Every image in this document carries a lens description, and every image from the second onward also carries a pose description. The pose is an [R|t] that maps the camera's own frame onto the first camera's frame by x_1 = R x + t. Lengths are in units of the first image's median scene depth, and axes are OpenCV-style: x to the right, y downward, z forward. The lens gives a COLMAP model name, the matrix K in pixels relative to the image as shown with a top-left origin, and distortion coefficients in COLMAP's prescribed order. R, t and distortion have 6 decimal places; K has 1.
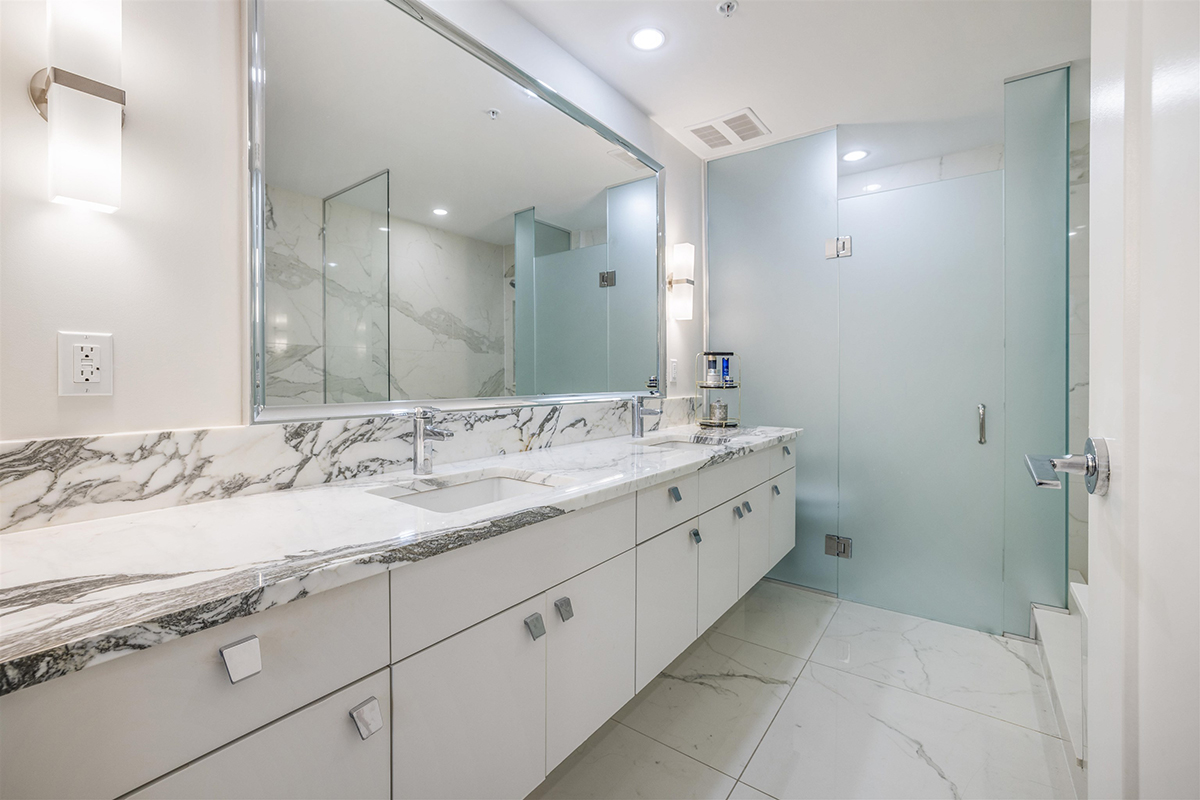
lens RADIAL K [[493.5, 0, 590.3], [0, 493.5, 379.4], [0, 0, 1]] dist [-0.000642, 0.000473]
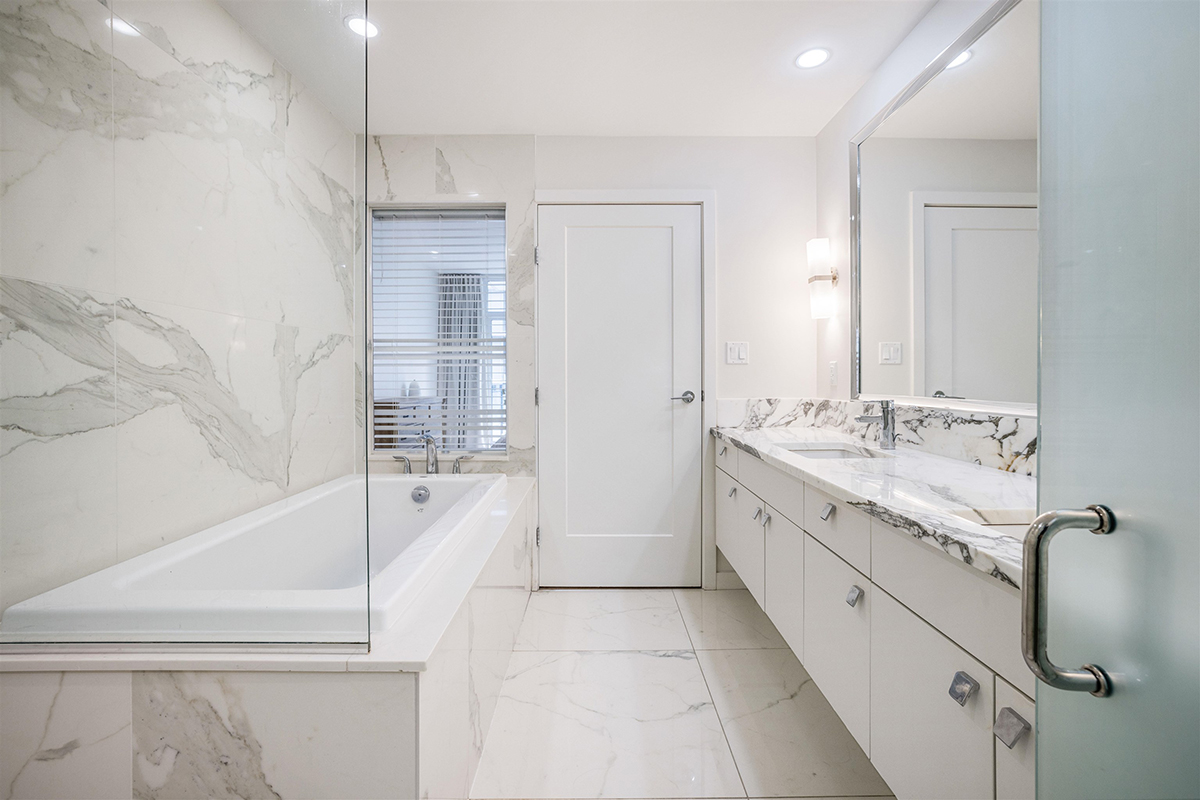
lens RADIAL K [[493.5, 0, 593.8], [0, 493.5, 378.8], [0, 0, 1]] dist [-0.000642, 0.000473]
pose [[-0.786576, 0.003254, -0.617485, 0.942526], [0.000448, 0.999989, 0.004700, -0.008779], [0.617493, 0.003420, -0.786569, 1.290139]]
